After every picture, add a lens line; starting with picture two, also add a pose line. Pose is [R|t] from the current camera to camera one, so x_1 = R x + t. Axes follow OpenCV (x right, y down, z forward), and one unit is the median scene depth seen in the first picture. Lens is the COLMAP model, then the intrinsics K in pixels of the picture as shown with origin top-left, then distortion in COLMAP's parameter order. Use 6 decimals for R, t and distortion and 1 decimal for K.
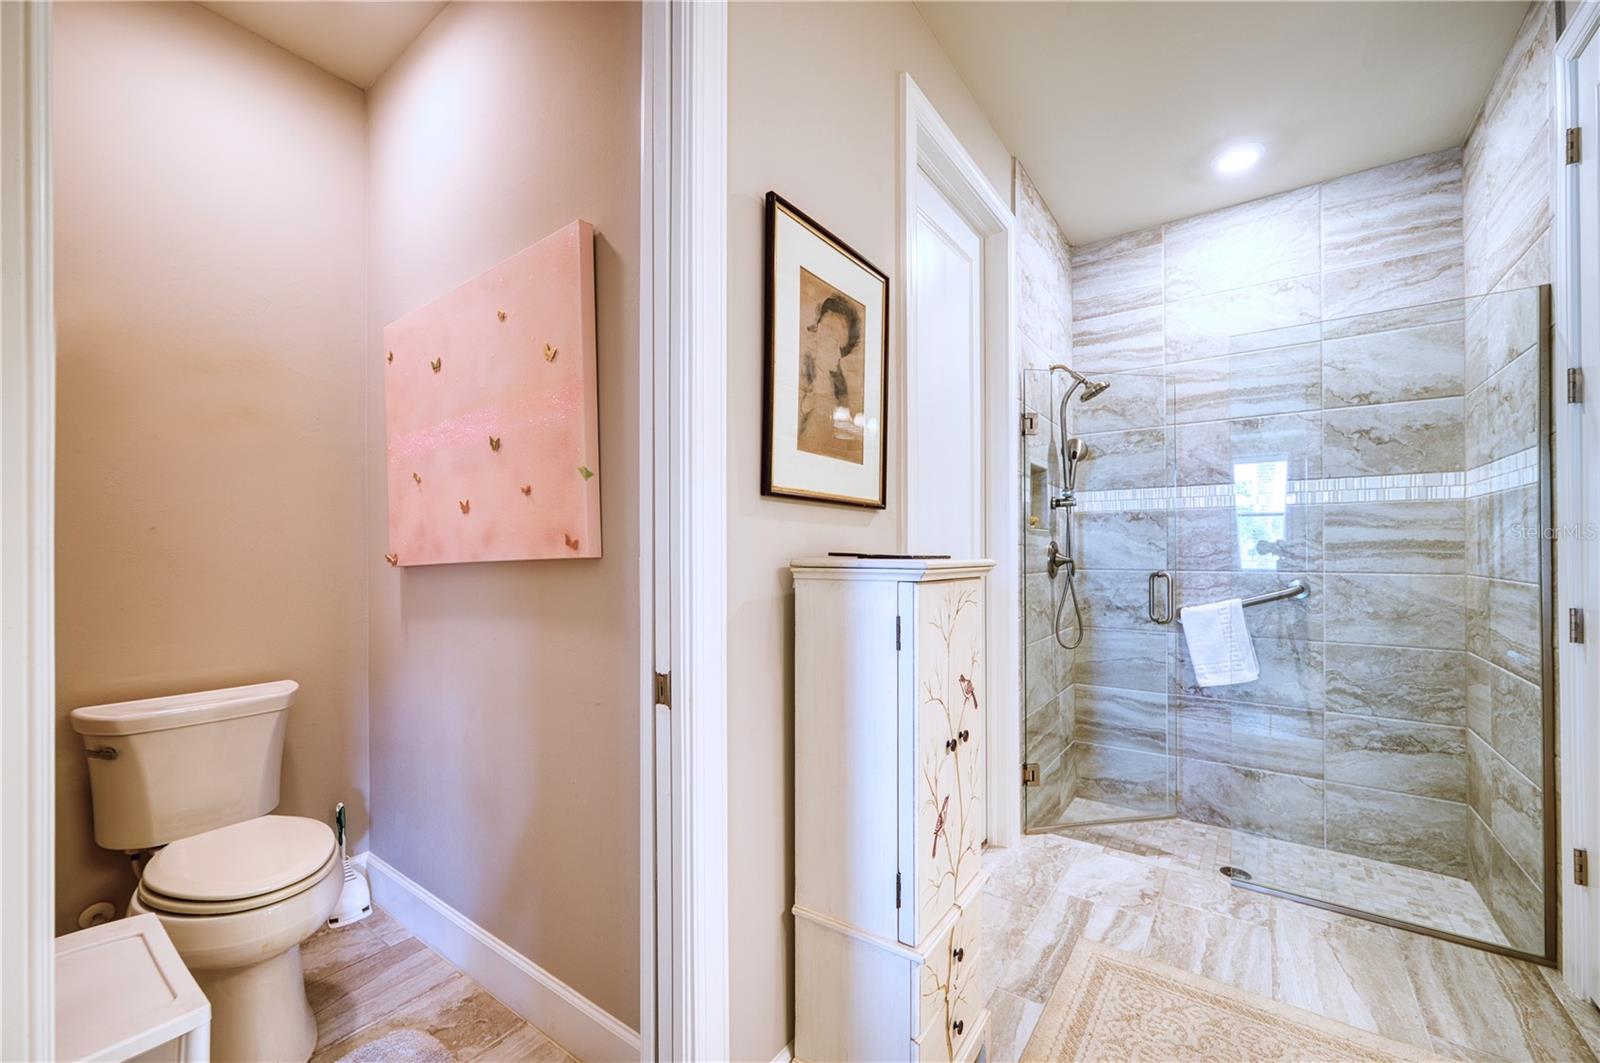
lens RADIAL K [[640.1, 0, 799.0], [0, 640.1, 546.9], [0, 0, 1]] dist [-0.002891, 0.003317]
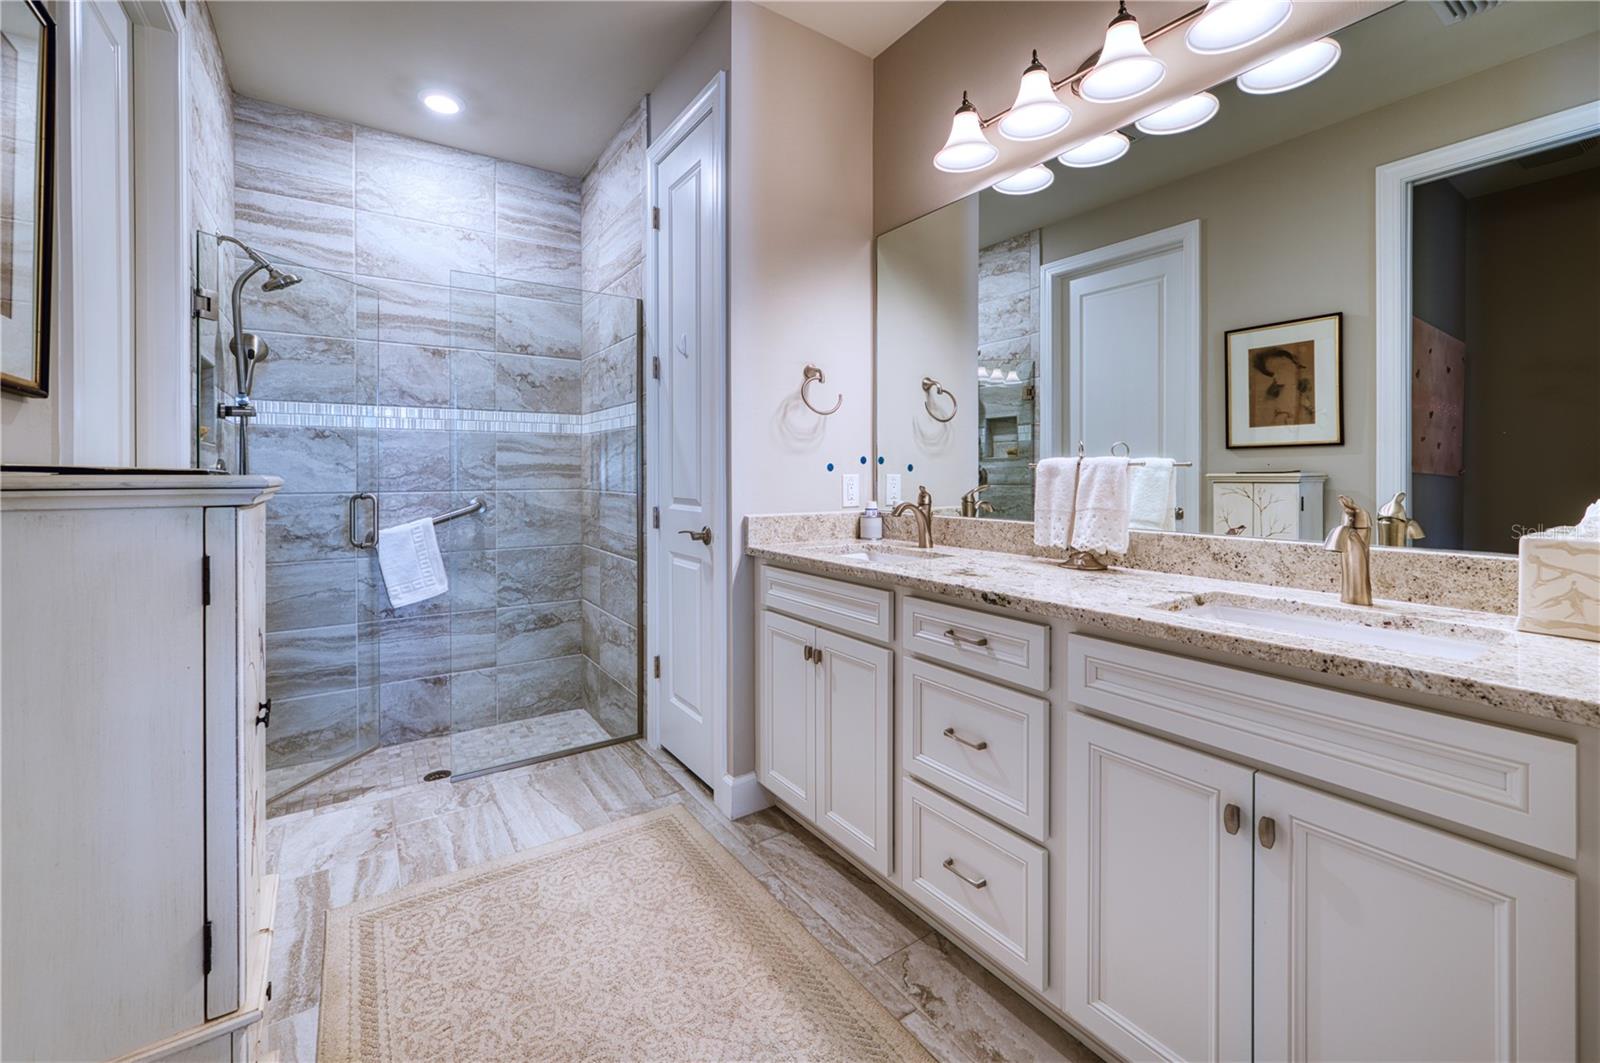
lens RADIAL K [[658.1, 0, 799.6], [0, 658.1, 473.8], [0, 0, 1]] dist [-0.000785, 0.000393]
pose [[0.340452, -0.000125, 0.940262, -0.130715], [-0.003297, 0.999994, 0.001327, 0.006070], [-0.940256, -0.003552, 0.340449, 0.063652]]
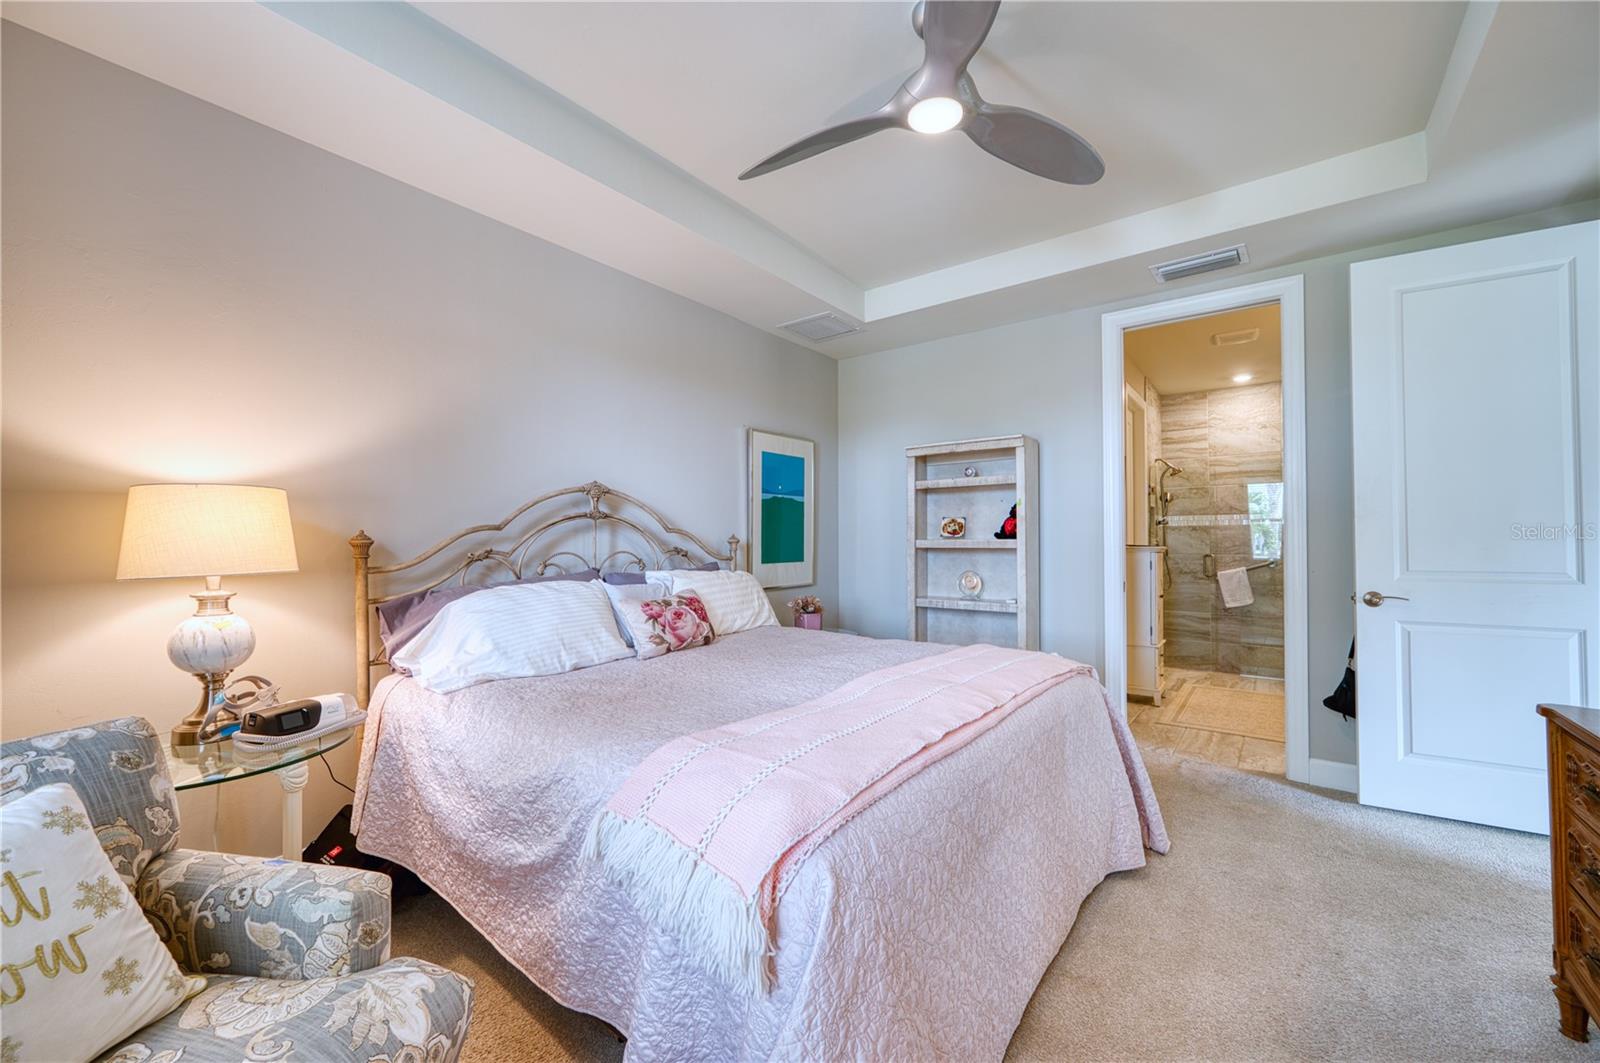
lens RADIAL K [[626.9, 0, 800.0], [0, 626.9, 531.5], [0, 0, 1]] dist [-0.002084, 0.000431]
pose [[0.999642, 0.002720, -0.026608, -0.820367], [-0.003067, 0.999911, -0.013015, -0.008615], [0.026570, 0.013092, 0.999561, -1.250216]]
